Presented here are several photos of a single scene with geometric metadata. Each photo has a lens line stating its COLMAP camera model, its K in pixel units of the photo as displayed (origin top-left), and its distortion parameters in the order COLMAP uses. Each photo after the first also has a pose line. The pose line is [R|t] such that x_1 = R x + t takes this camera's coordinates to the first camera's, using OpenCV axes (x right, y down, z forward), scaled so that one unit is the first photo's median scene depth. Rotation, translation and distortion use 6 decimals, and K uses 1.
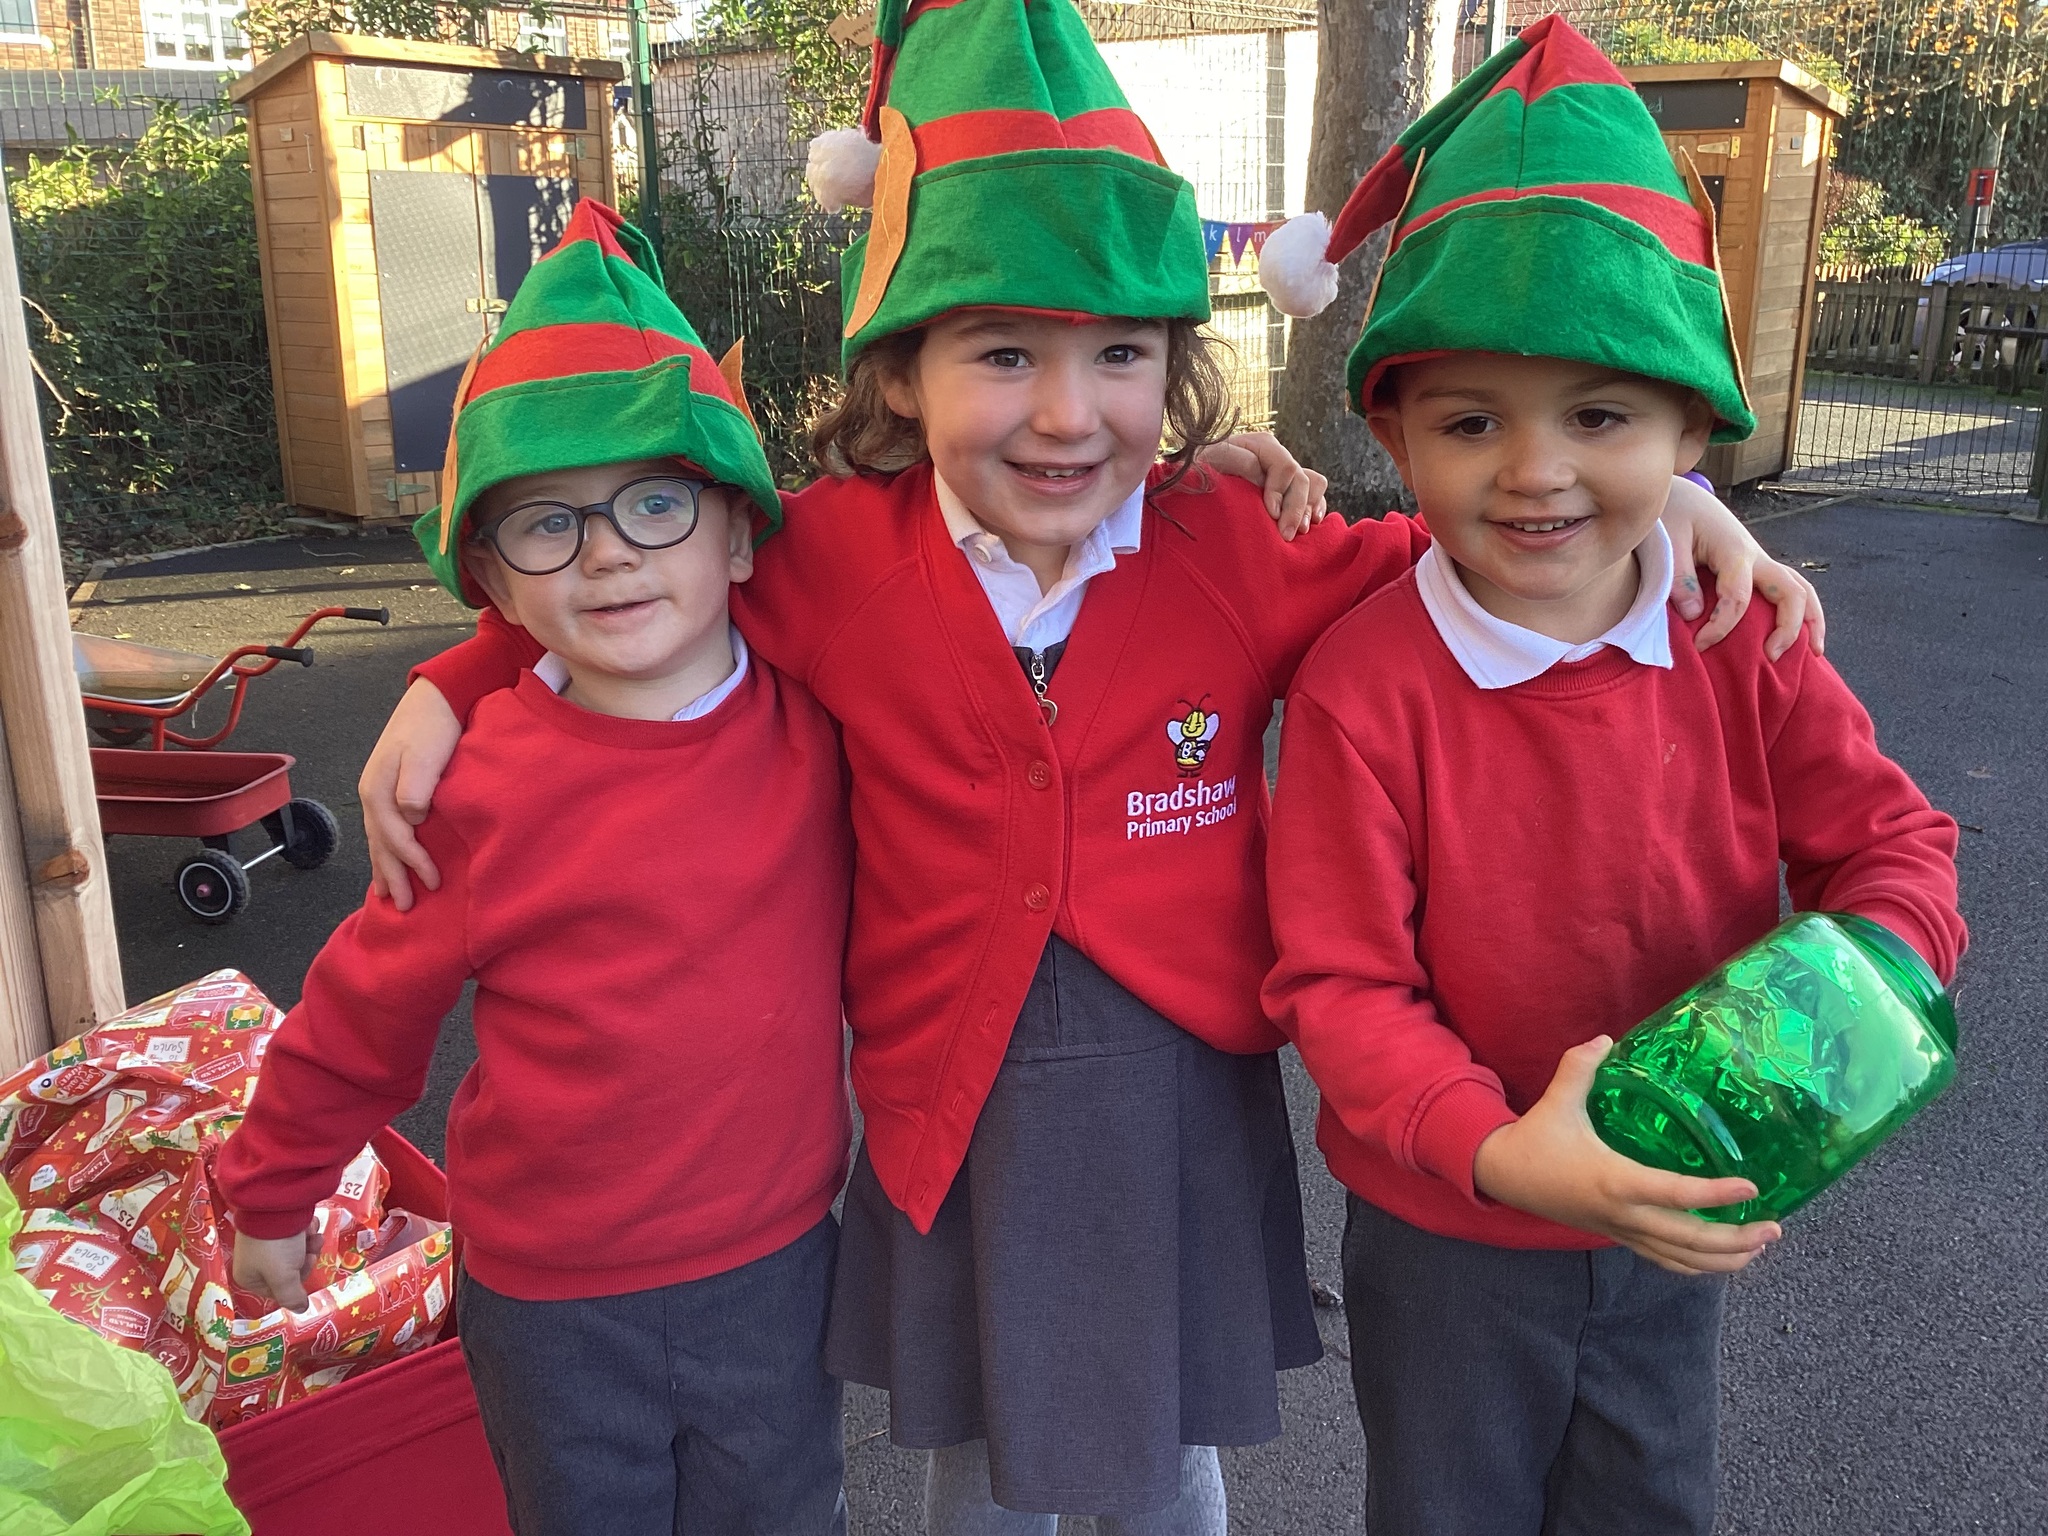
lens RADIAL K [[1863.8, 0, 1024.8], [0, 1863.8, 766.3], [0, 0, 1]] dist [0.023019, 0.000000]
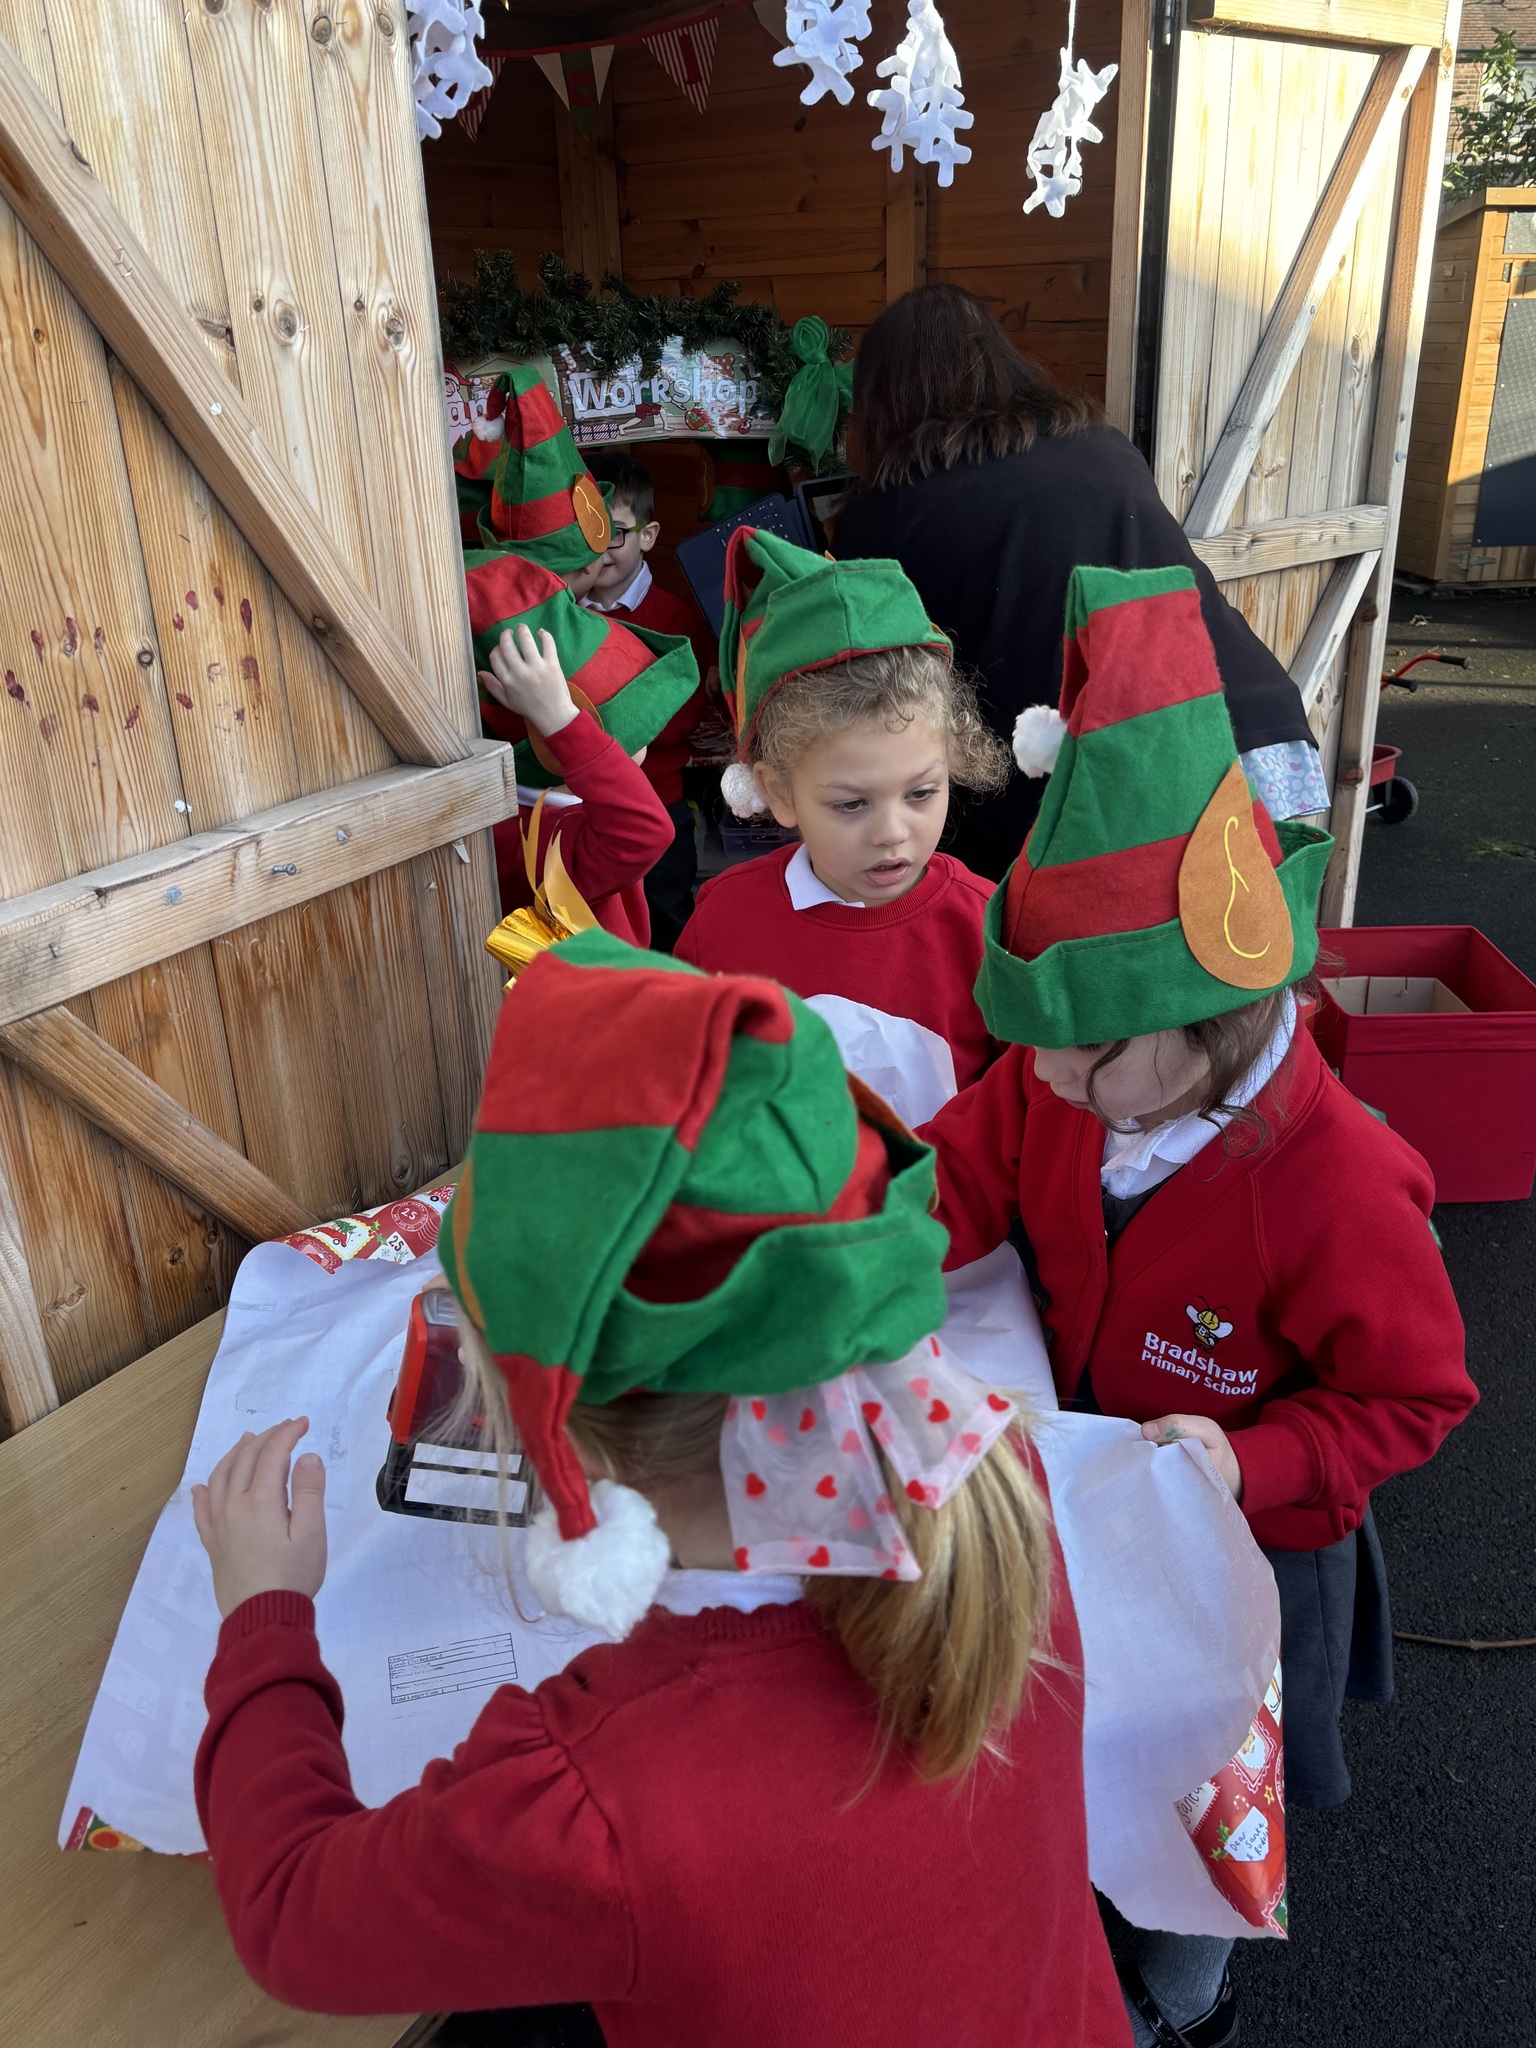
lens RADIAL K [[1705.2, 0, 765.1], [0, 1705.2, 1023.4], [0, 0, 1]] dist [-0.003457, 0.004940]
pose [[0.779371, 0.232490, -0.581832, 0.035281], [-0.153174, 0.971132, 0.182869, 0.017772], [0.607551, -0.053402, 0.792483, -0.217694]]
